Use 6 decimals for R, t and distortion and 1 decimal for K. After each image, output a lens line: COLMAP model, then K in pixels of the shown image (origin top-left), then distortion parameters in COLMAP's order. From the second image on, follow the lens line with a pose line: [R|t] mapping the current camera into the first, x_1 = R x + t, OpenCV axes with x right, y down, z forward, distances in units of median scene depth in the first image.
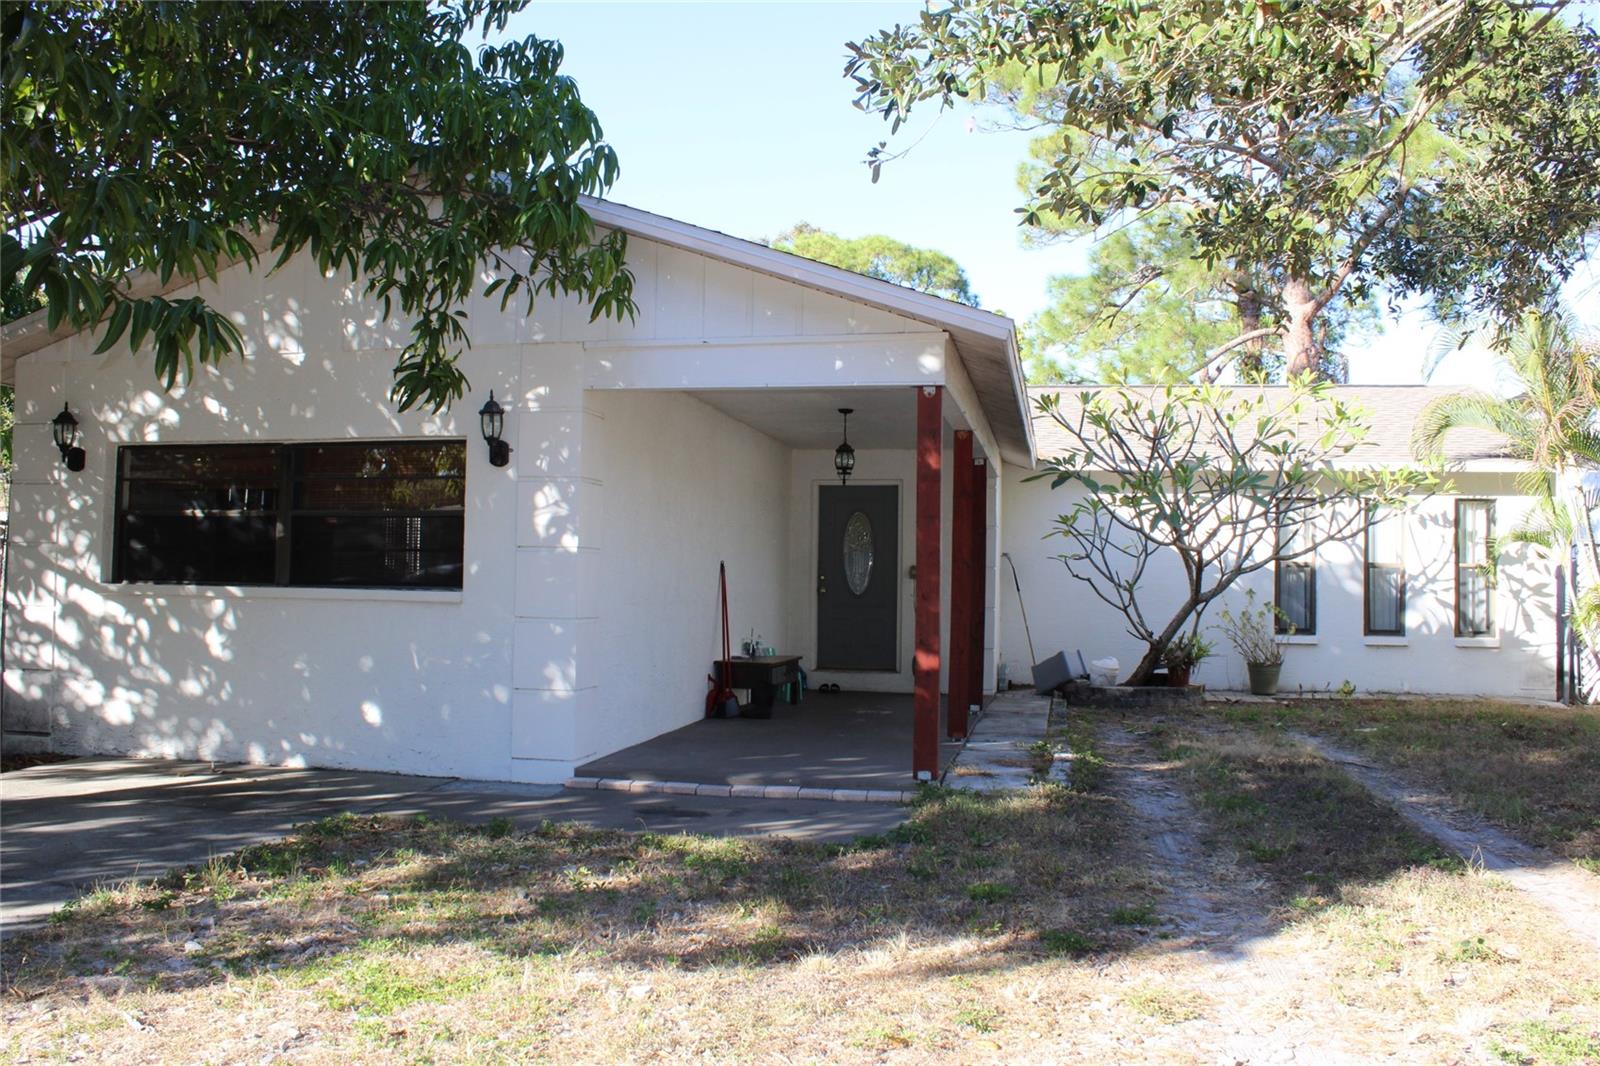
lens RADIAL K [[1453.2, 0, 800.0], [0, 1453.2, 533.0], [0, 0, 1]] dist [-0.001955, -0.001201]
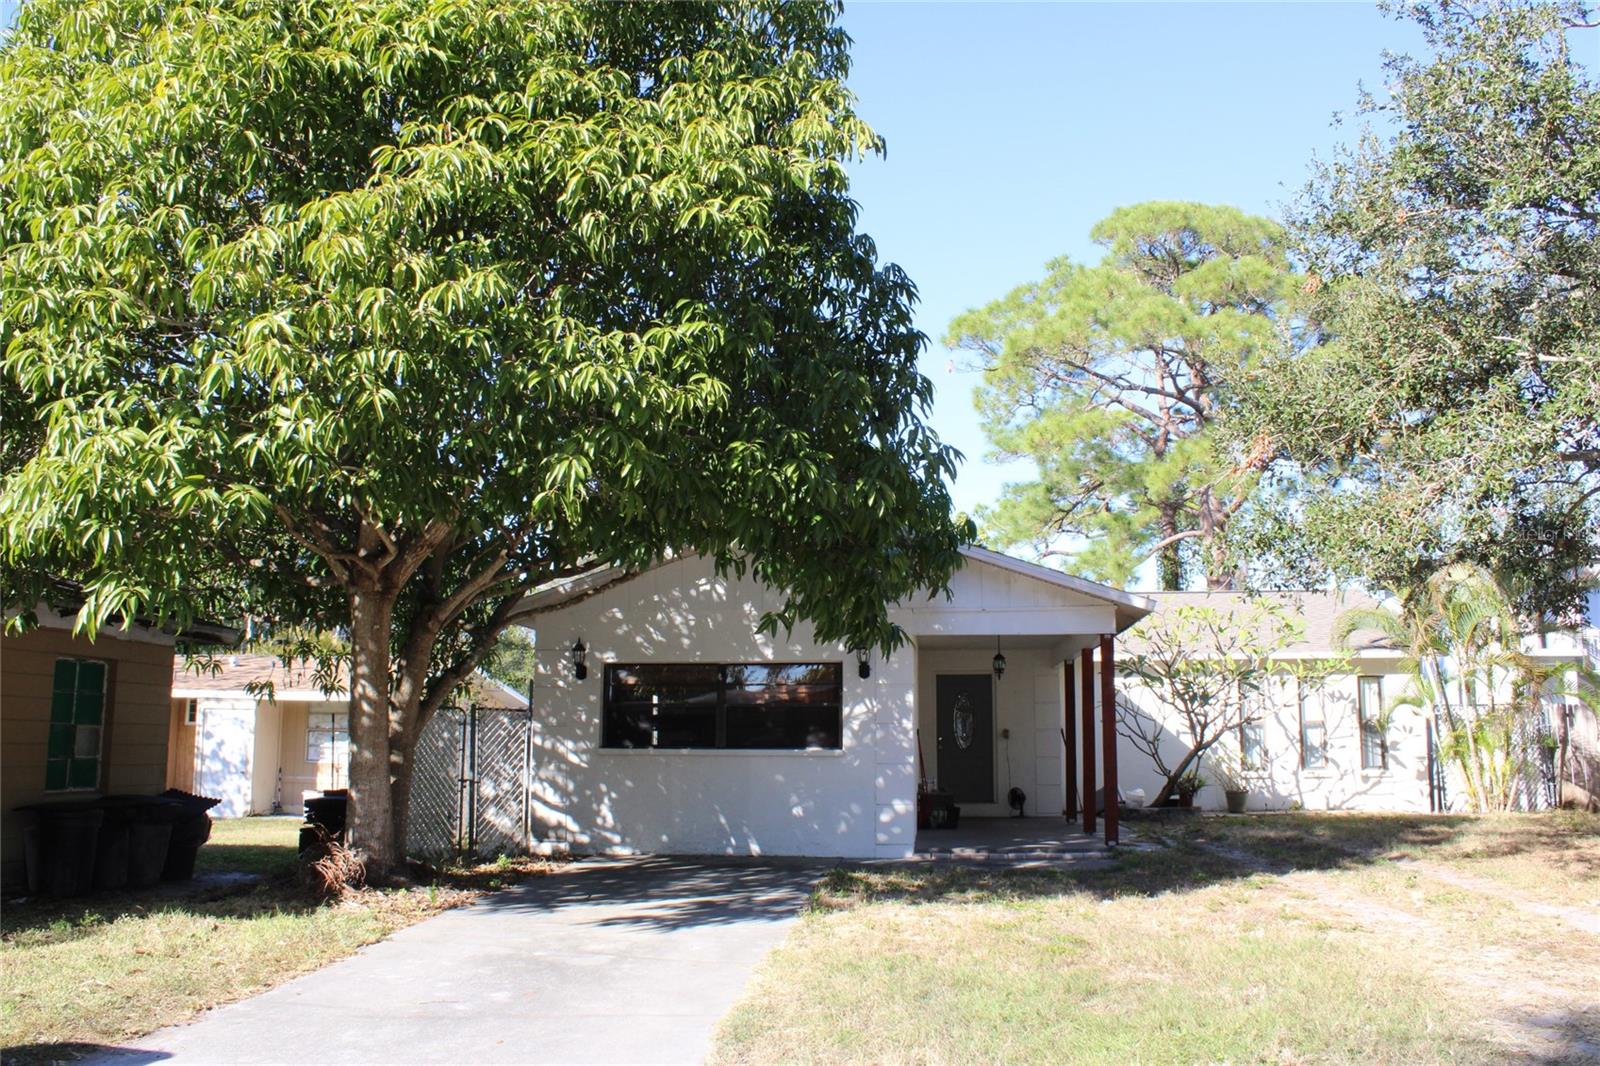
lens RADIAL K [[1453.2, 0, 800.0], [0, 1453.2, 533.0], [0, 0, 1]] dist [-0.001955, -0.001201]
pose [[0.996750, -0.000454, 0.080552, -0.257061], [0.008898, 0.994485, -0.104496, -0.022082], [-0.080060, 0.104874, 0.991258, -0.479094]]
